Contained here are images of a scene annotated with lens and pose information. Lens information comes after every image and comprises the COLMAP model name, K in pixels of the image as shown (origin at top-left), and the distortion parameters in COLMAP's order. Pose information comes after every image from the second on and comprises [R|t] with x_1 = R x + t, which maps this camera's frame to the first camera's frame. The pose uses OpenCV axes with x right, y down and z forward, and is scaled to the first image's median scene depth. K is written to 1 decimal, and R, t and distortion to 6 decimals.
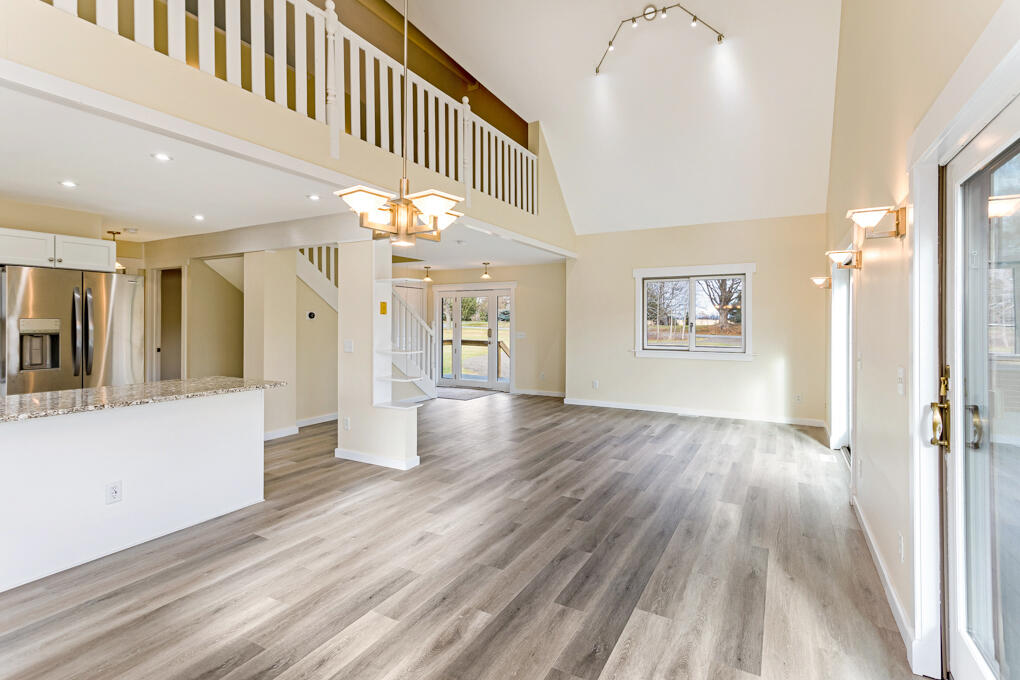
lens RADIAL K [[485.0, 0, 506.9], [0, 485.0, 324.1], [0, 0, 1]] dist [-0.022338, -0.000031]
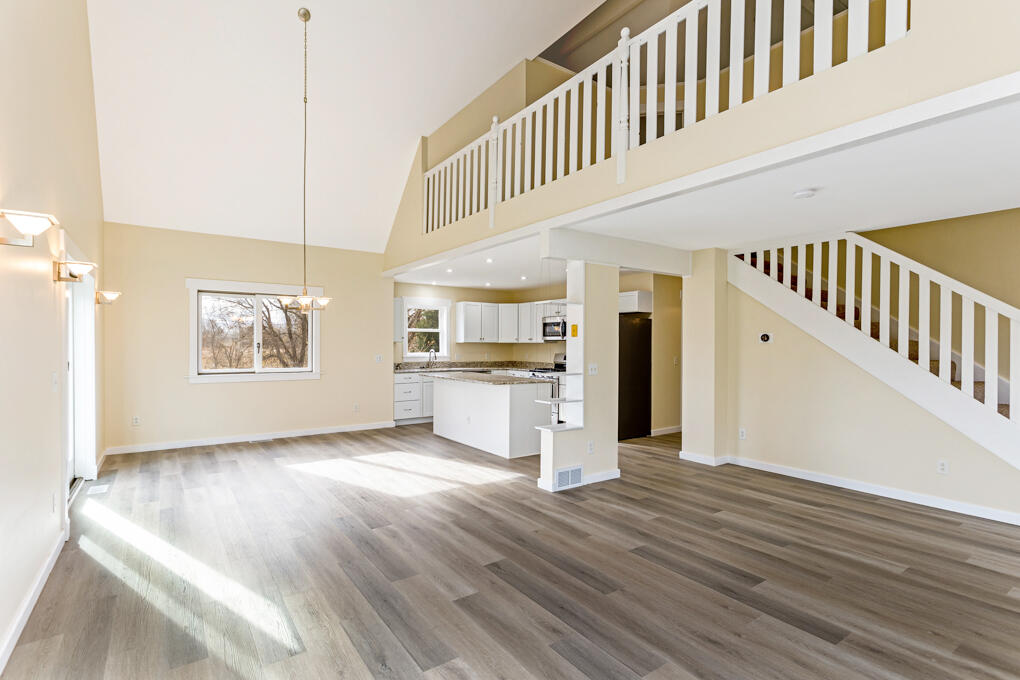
lens RADIAL K [[498.4, 0, 510.0], [0, 498.4, 340.0], [0, 0, 1]] dist [0.000001, 0.000035]
pose [[-0.430088, -0.004985, -0.902773, 0.661328], [-0.007735, 0.999968, -0.001837, -0.008505], [0.902754, 0.006193, -0.430113, 1.185878]]
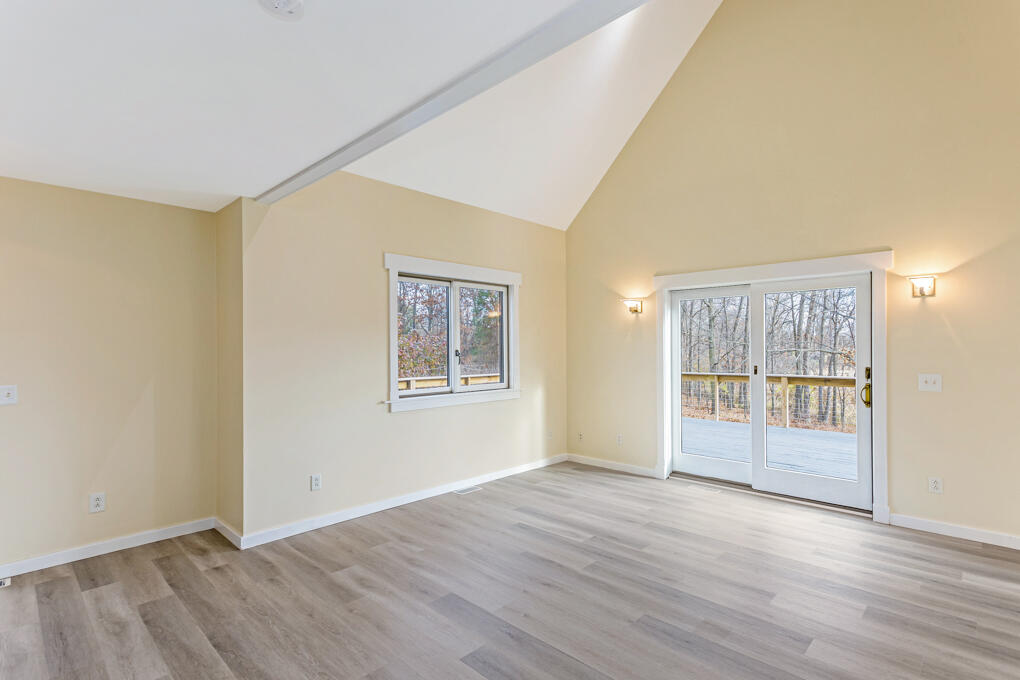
lens RADIAL K [[498.4, 0, 510.0], [0, 498.4, 340.0], [0, 0, 1]] dist [0.000001, 0.000035]
pose [[0.255369, 0.009557, 0.966796, -0.366594], [0.001653, 0.999945, -0.010321, -0.012796], [-0.966842, 0.004234, 0.255340, 1.056327]]
